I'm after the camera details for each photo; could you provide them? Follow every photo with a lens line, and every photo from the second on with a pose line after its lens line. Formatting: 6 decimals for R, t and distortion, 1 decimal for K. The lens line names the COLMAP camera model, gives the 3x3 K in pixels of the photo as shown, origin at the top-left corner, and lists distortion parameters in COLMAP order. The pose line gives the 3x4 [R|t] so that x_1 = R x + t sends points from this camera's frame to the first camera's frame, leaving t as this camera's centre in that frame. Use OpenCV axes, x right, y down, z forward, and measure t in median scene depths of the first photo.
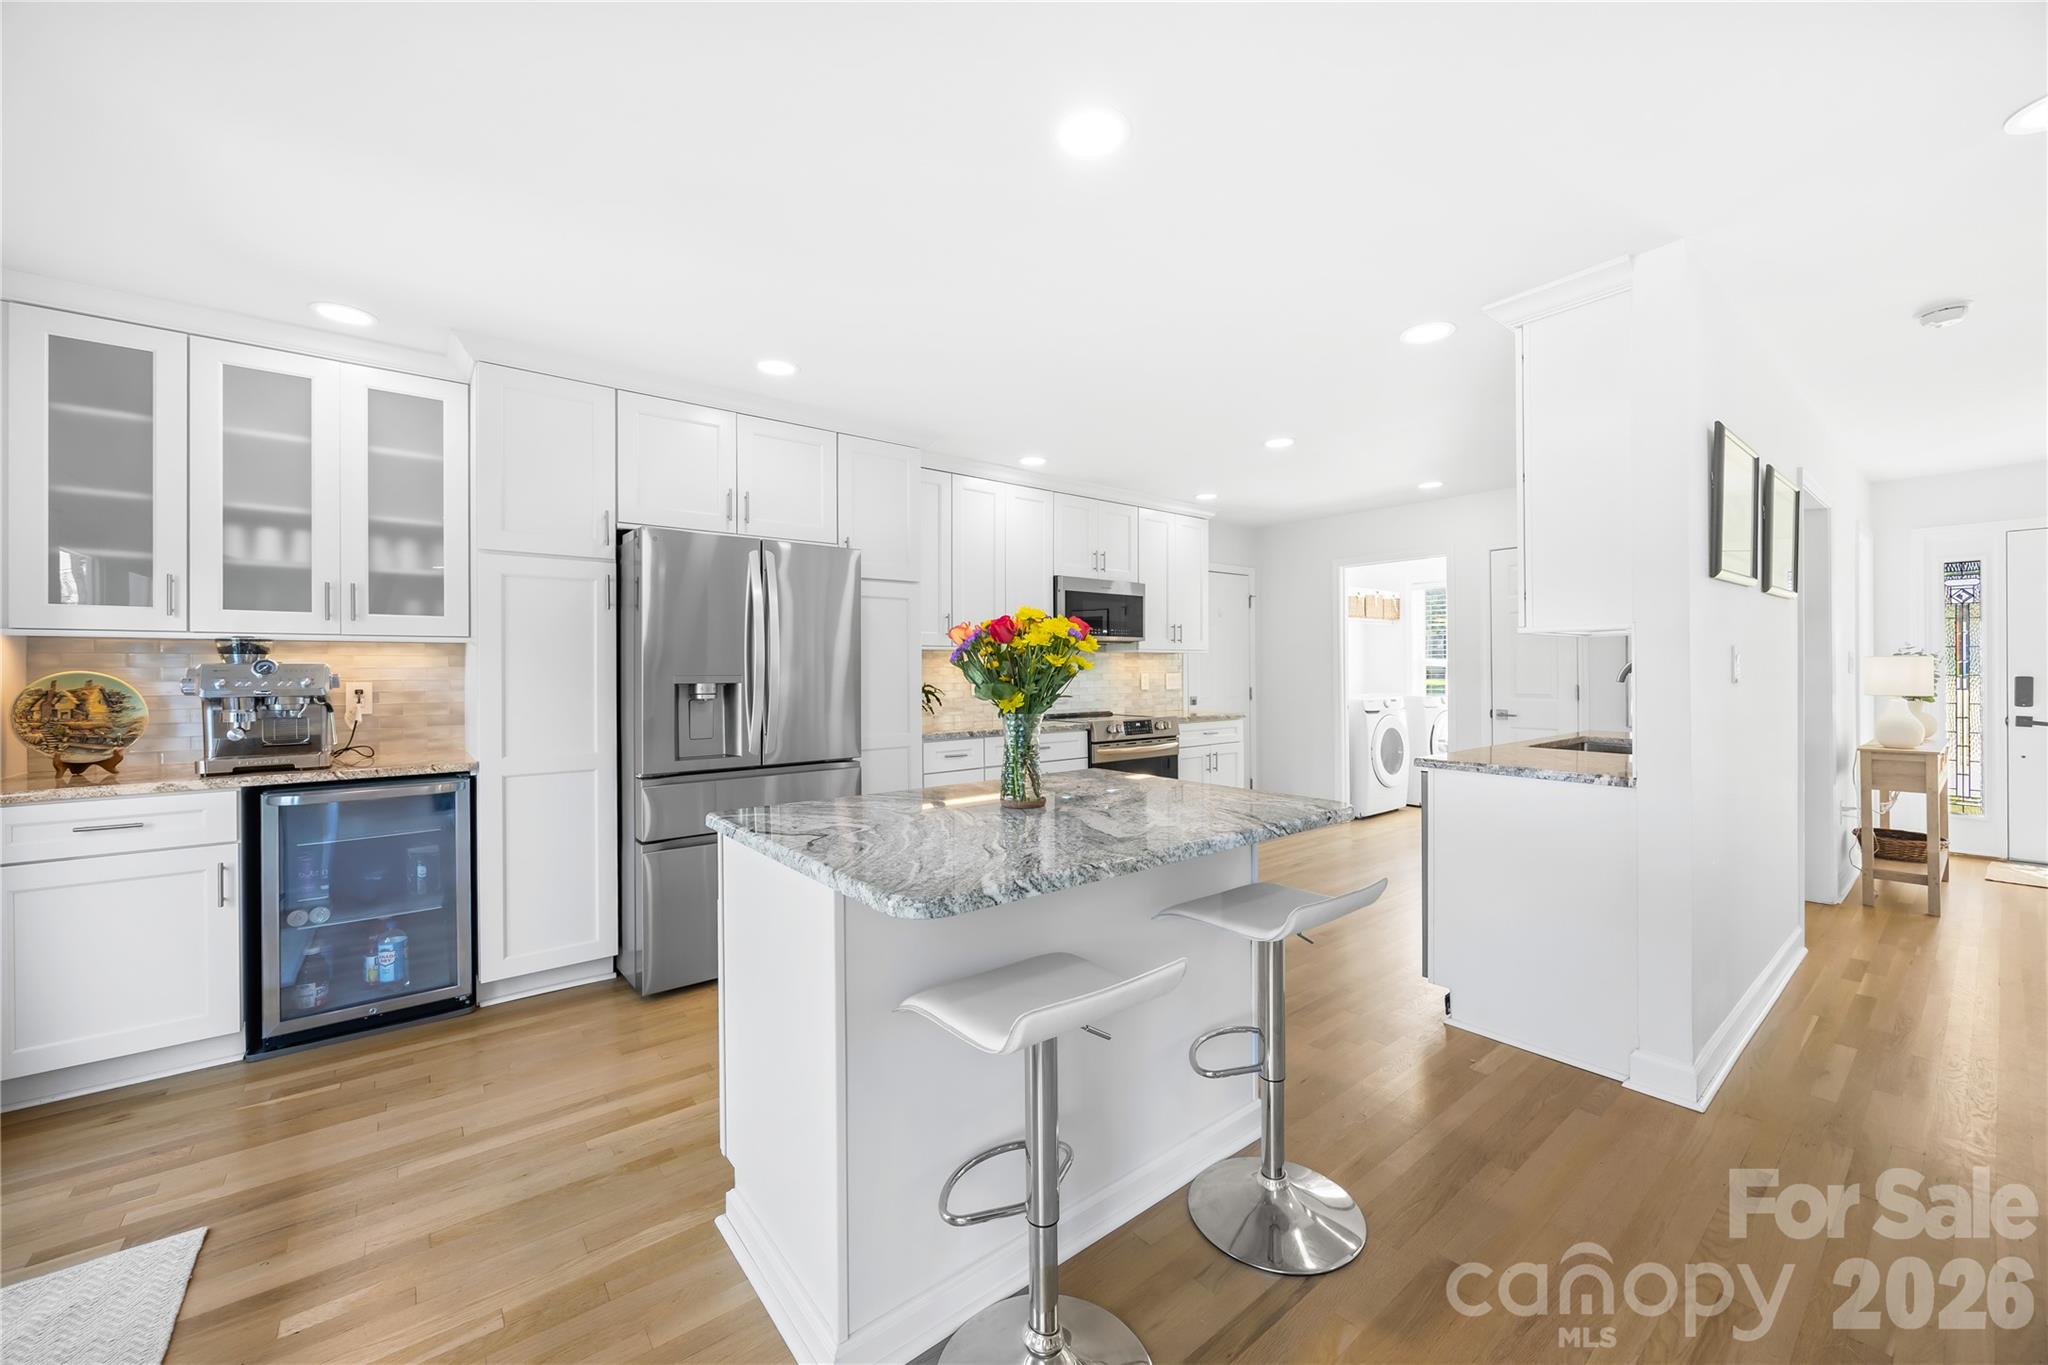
lens RADIAL K [[783.2, 0, 1032.1], [0, 783.2, 668.6], [0, 0, 1]] dist [-0.005127, 0.000214]
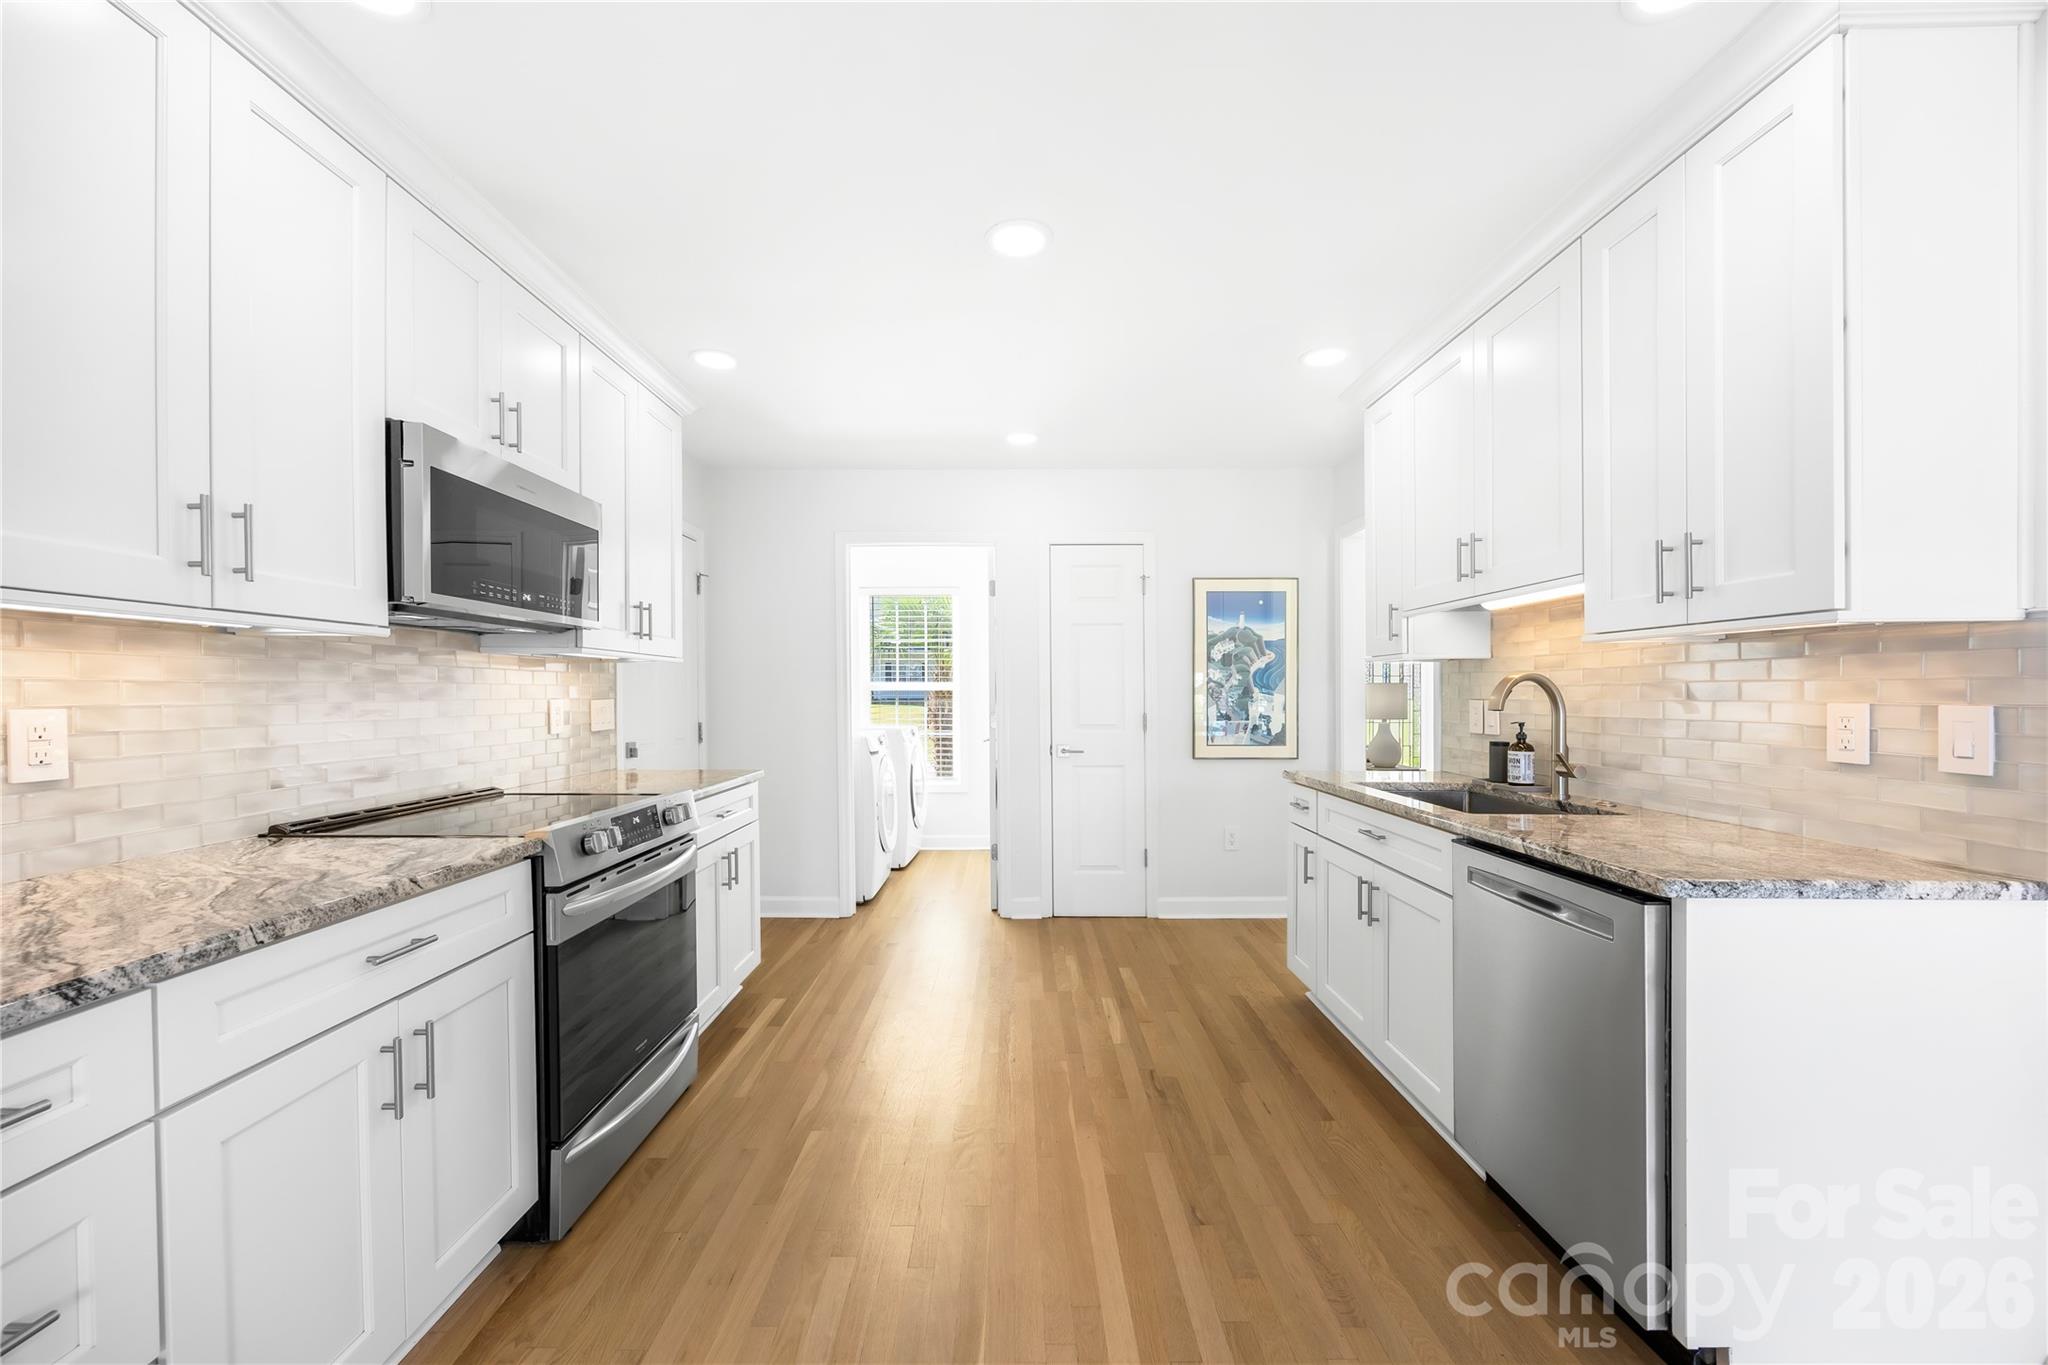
lens RADIAL K [[804.3, 0, 1012.9], [0, 804.3, 693.9], [0, 0, 1]] dist [0.001242, -0.000013]
pose [[0.633004, 0.002755, 0.774143, -0.078427], [-0.000751, 0.999995, -0.002946, 0.004573], [-0.774148, 0.001284, 0.633003, 0.605895]]
